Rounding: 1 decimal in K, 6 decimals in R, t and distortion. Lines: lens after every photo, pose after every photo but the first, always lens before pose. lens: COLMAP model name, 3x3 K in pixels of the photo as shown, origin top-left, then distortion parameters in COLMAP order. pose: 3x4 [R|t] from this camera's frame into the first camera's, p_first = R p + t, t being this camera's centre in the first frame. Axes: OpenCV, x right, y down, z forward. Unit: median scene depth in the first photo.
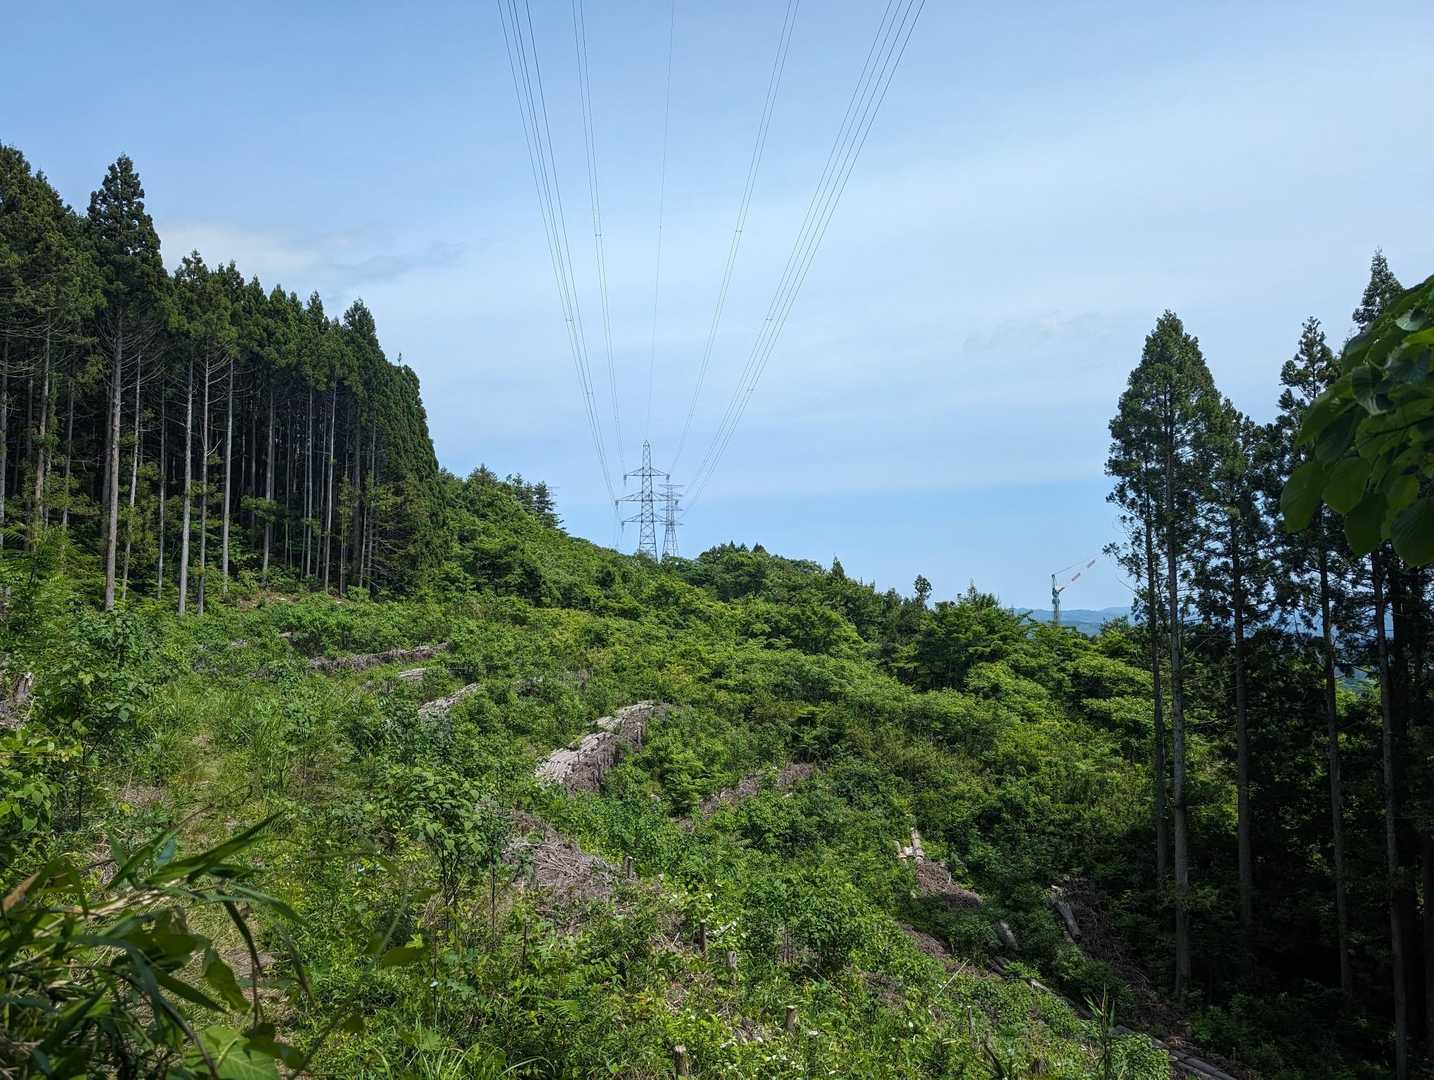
lens RADIAL K [[951.9, 0, 717.0], [0, 951.9, 540.0], [0, 0, 1]] dist [-0.002304, -0.000758]
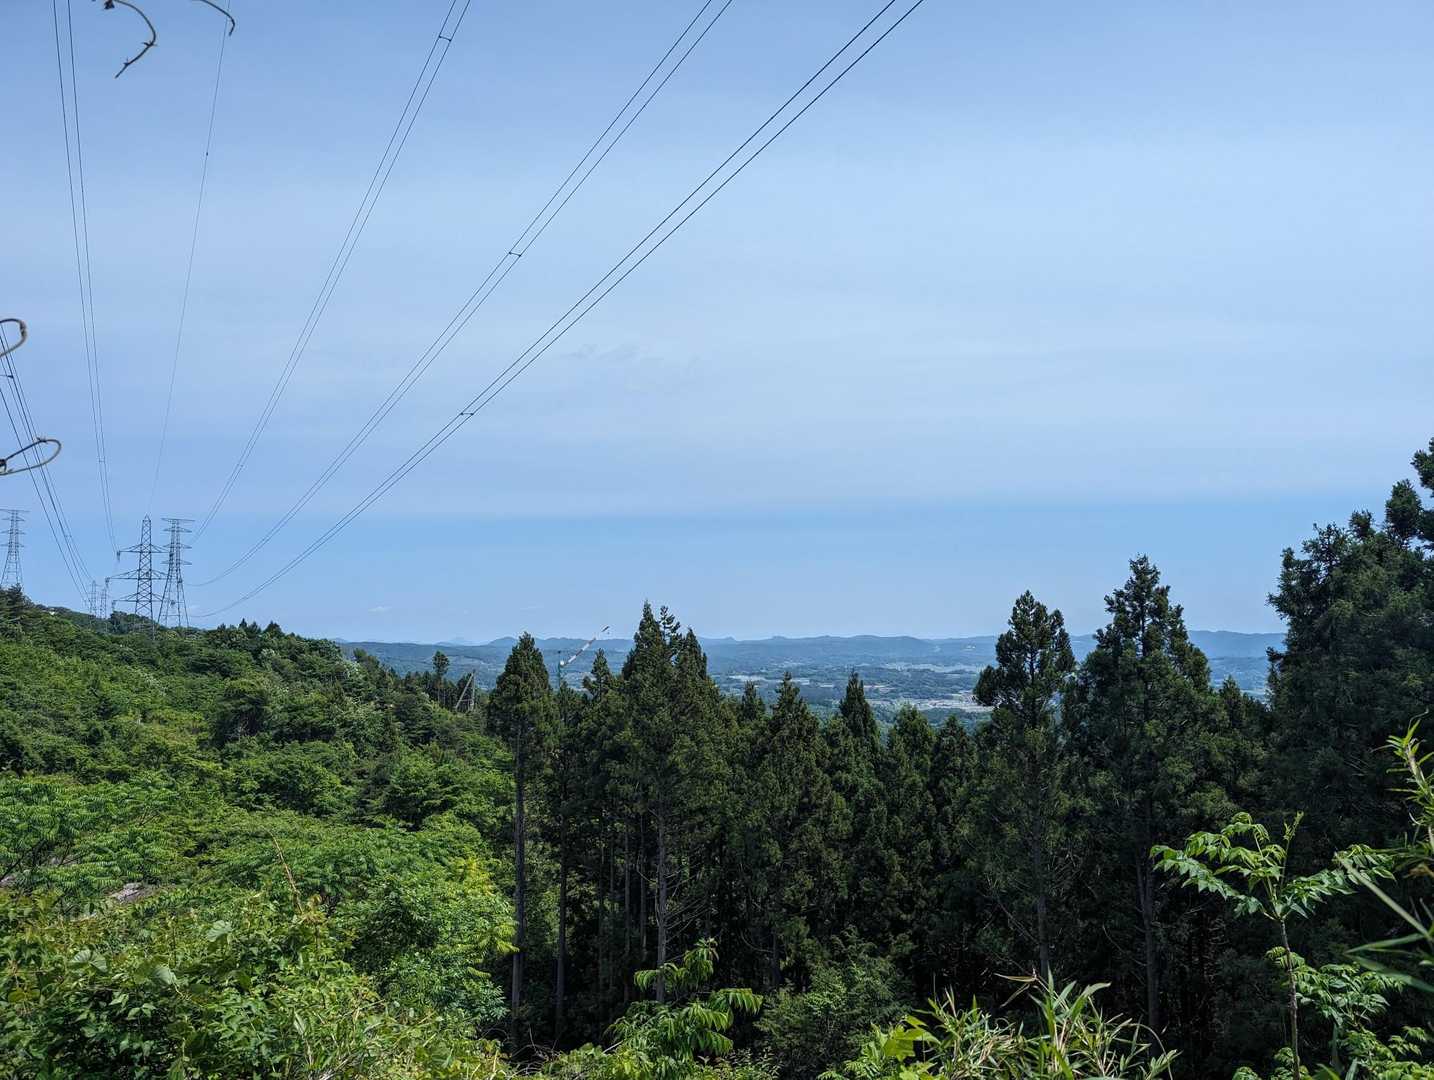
lens RADIAL K [[951.9, 0, 717.0], [0, 951.9, 540.0], [0, 0, 1]] dist [-0.002304, -0.000758]
pose [[0.890423, 0.055143, 0.451781, 0.013715], [-0.035804, 0.998044, -0.051251, -0.184049], [-0.453723, 0.029459, 0.890656, -0.332617]]
